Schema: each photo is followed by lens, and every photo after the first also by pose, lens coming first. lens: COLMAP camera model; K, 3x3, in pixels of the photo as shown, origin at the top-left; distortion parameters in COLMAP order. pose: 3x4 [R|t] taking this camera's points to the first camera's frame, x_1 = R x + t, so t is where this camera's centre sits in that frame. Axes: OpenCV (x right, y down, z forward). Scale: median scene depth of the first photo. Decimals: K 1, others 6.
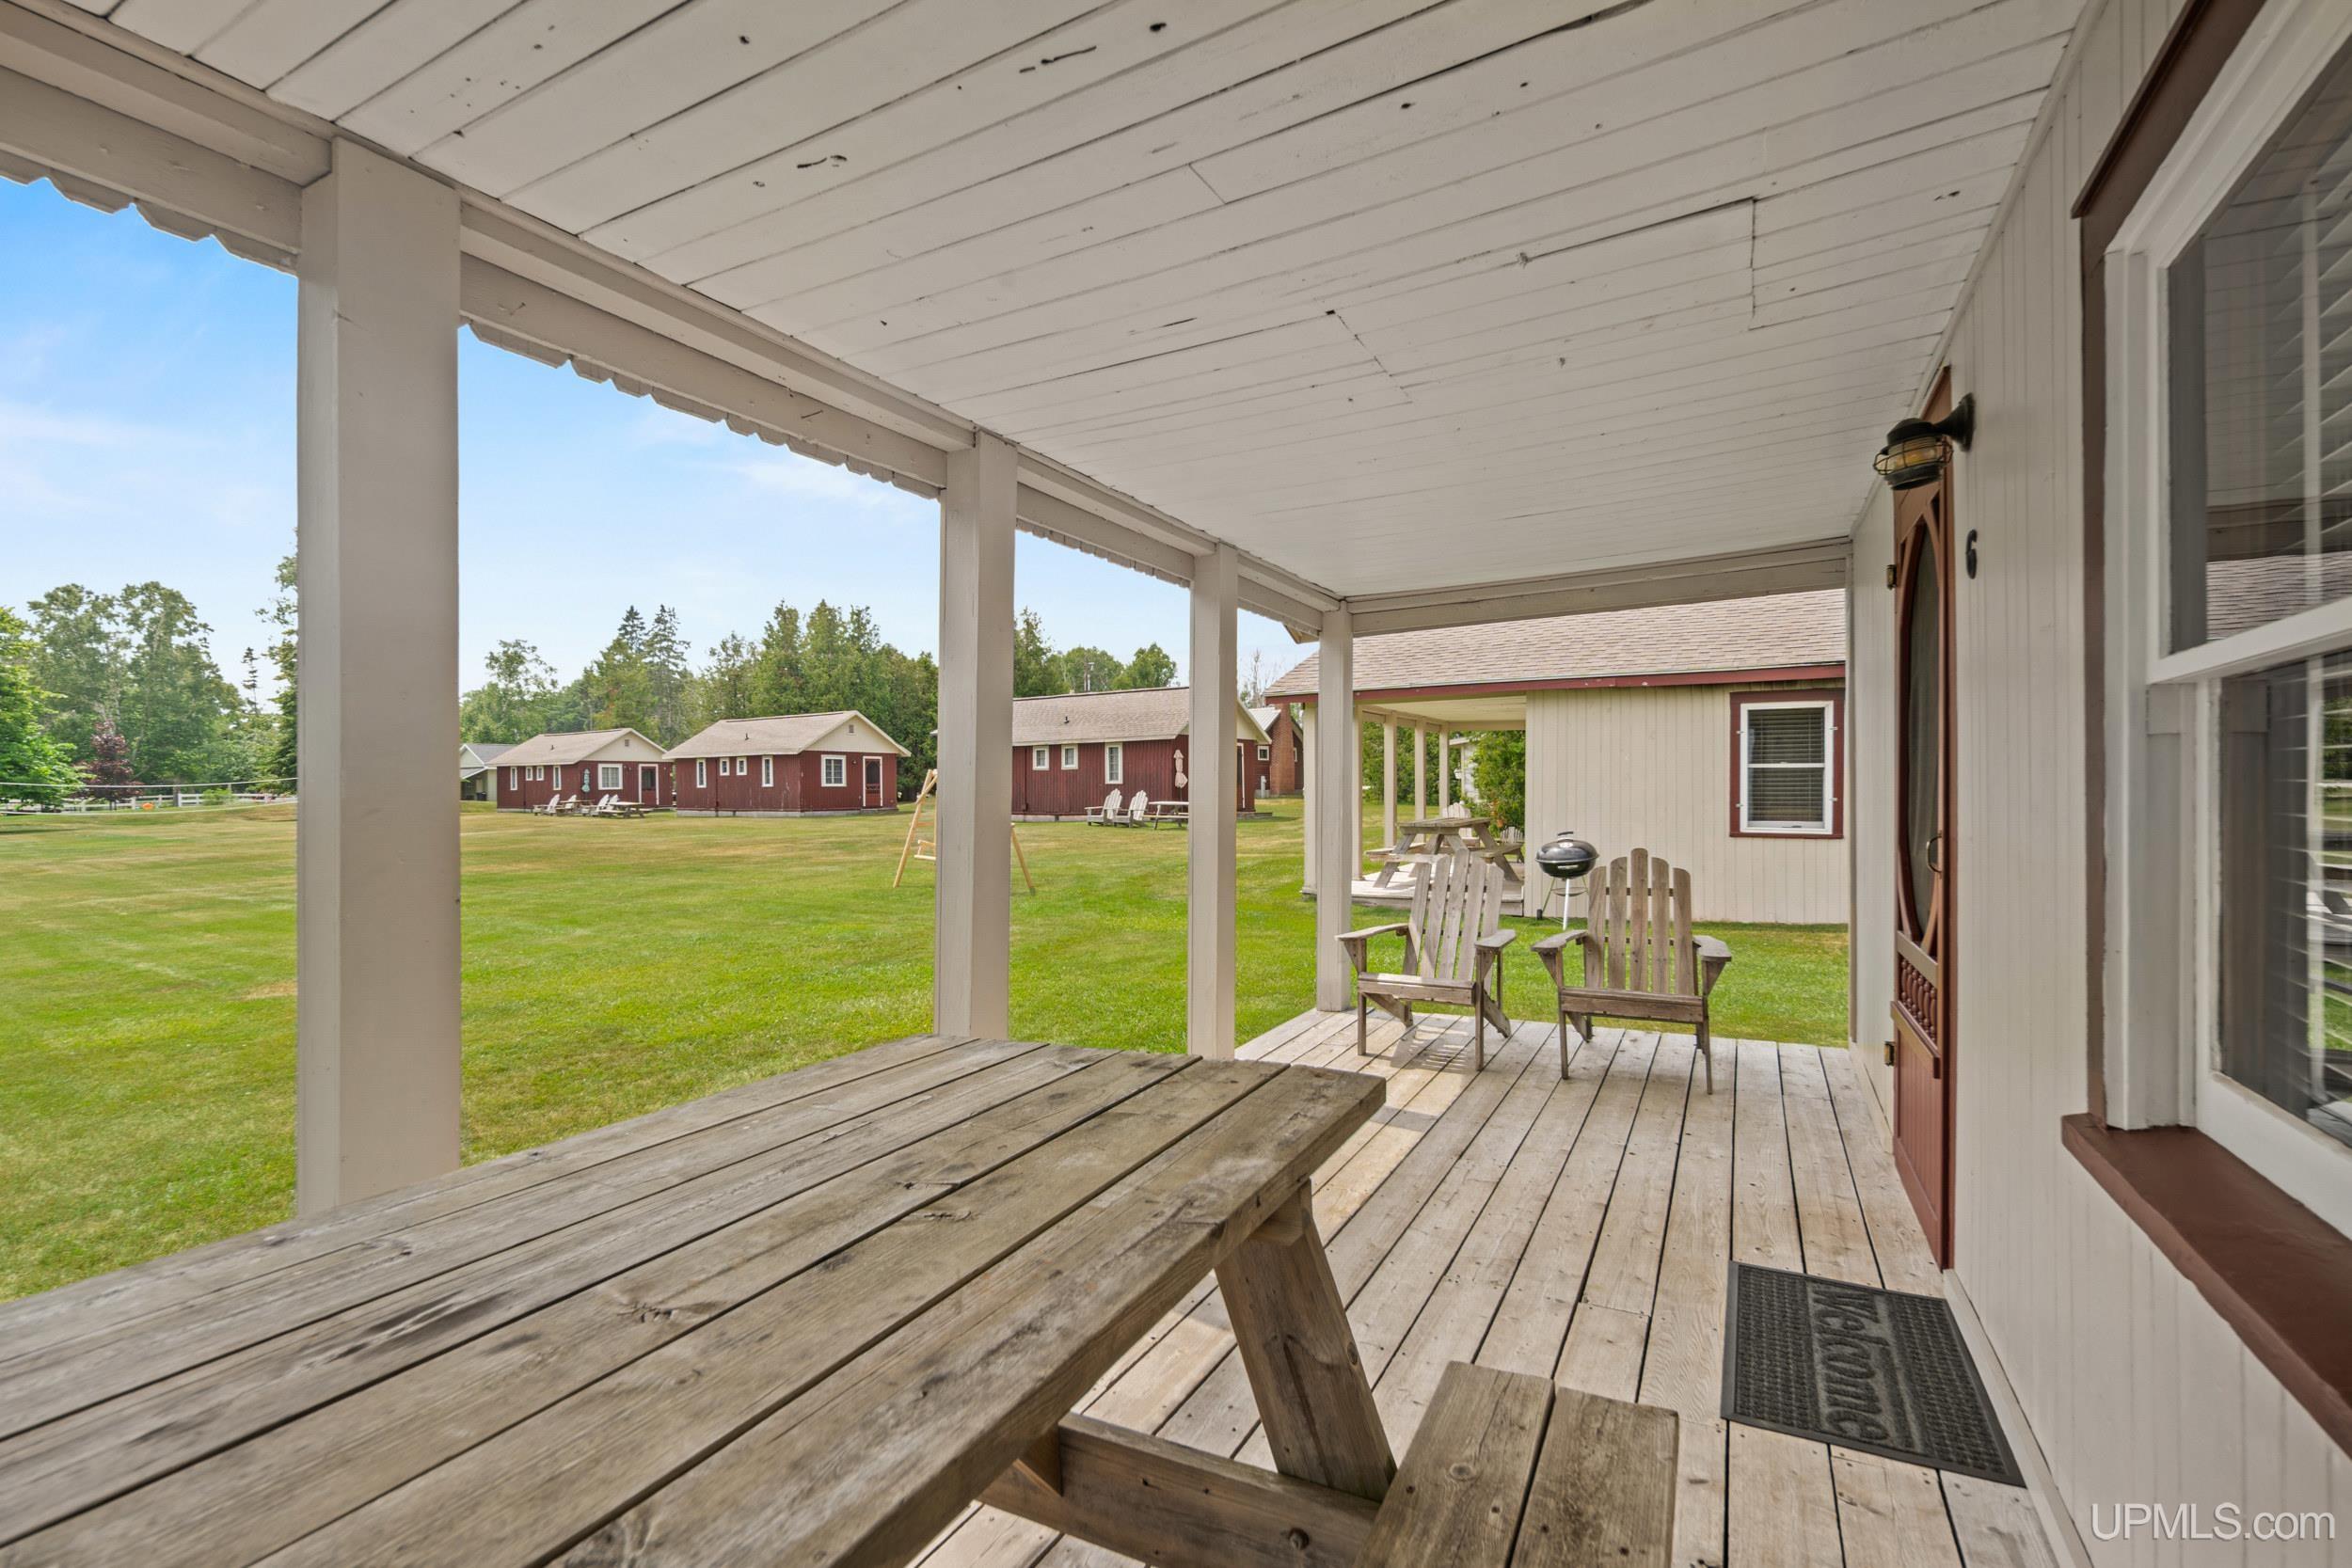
lens RADIAL K [[1038.4, 0, 1183.1], [0, 1038.4, 795.8], [0, 0, 1]] dist [0.006577, -0.000038]
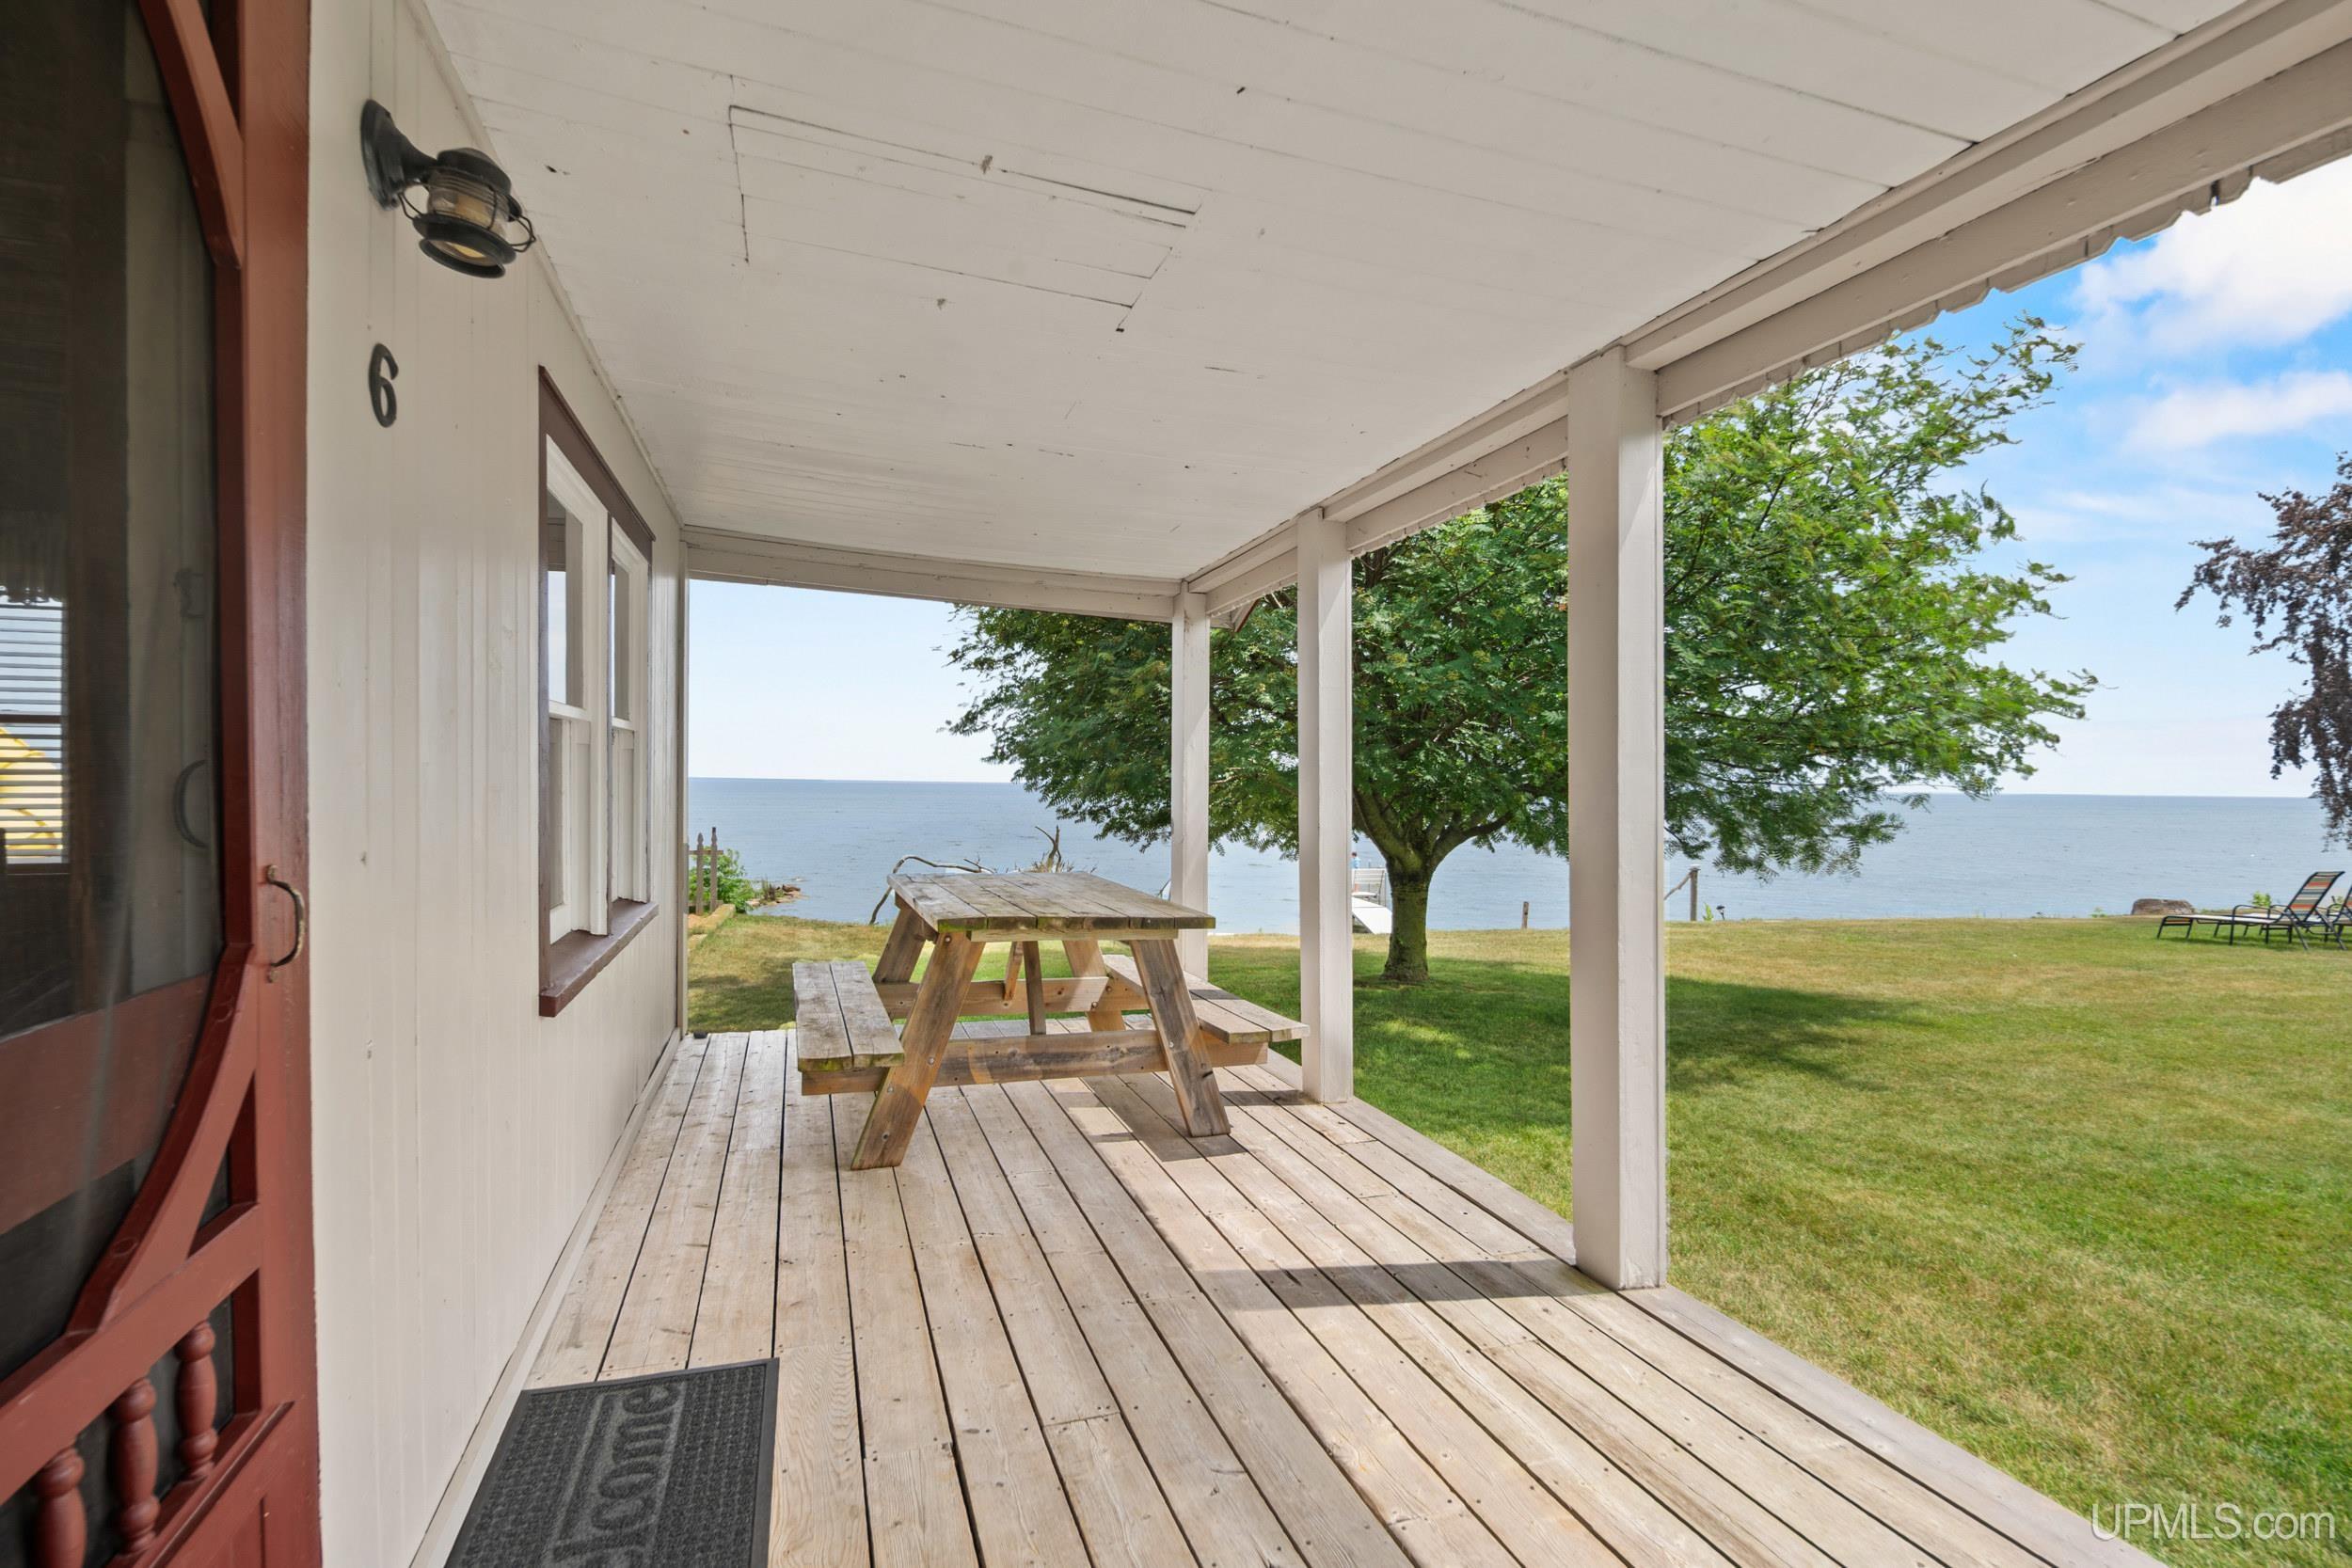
lens RADIAL K [[1038.4, 0, 1177.0], [0, 1038.4, 766.9], [0, 0, 1]] dist [0.006577, -0.000038]
pose [[-0.658940, 0.005197, -0.752178, 1.075723], [0.002452, 0.999986, 0.004761, -0.011476], [0.752192, 0.001293, -0.658943, 2.065412]]
